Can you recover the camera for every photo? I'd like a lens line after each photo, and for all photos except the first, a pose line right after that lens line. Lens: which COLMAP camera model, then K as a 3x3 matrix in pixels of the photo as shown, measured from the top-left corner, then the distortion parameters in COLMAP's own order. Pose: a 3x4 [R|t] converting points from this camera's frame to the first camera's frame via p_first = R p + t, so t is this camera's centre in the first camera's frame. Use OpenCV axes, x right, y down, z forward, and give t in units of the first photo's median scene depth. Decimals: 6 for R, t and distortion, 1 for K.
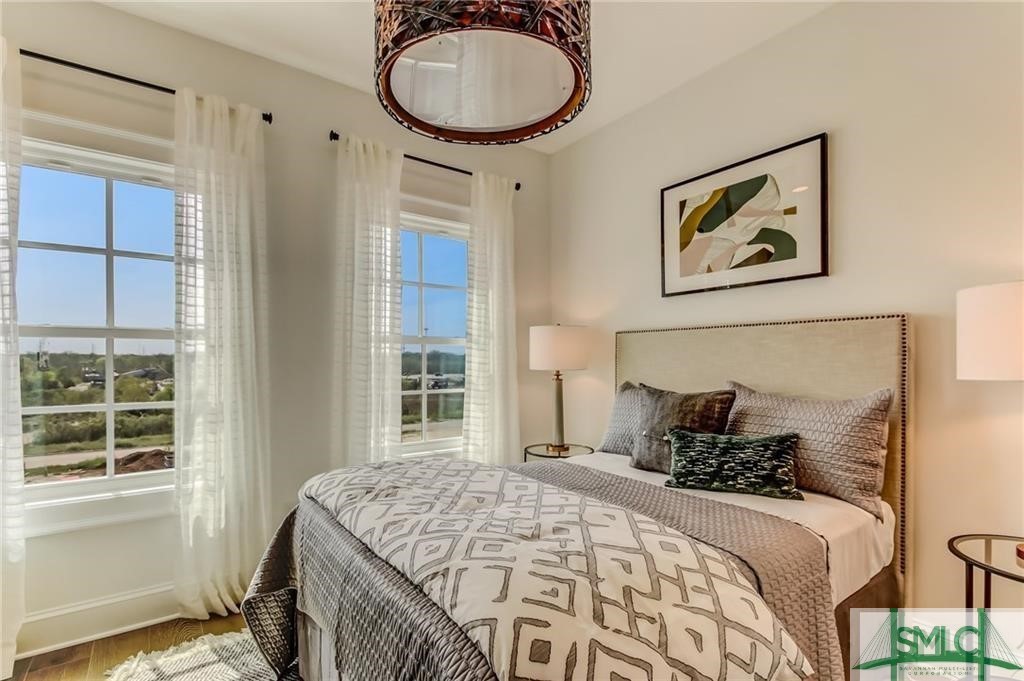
lens RADIAL K [[482.4, 0, 508.9], [0, 482.4, 363.9], [0, 0, 1]] dist [0.004177, 0.000395]
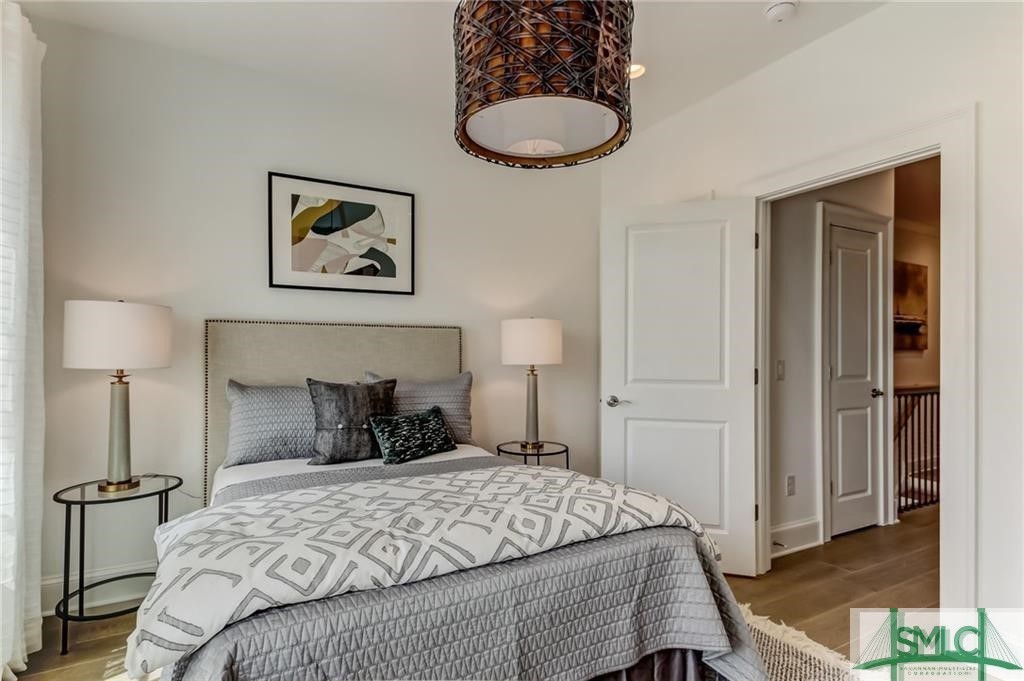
lens RADIAL K [[502.1, 0, 508.8], [0, 502.1, 350.0], [0, 0, 1]] dist [0.003439, 0.000252]
pose [[0.125932, 0.010516, 0.991983, -0.695792], [0.006019, 0.999917, -0.011365, -0.003209], [-0.992021, 0.007402, 0.125858, 0.493638]]
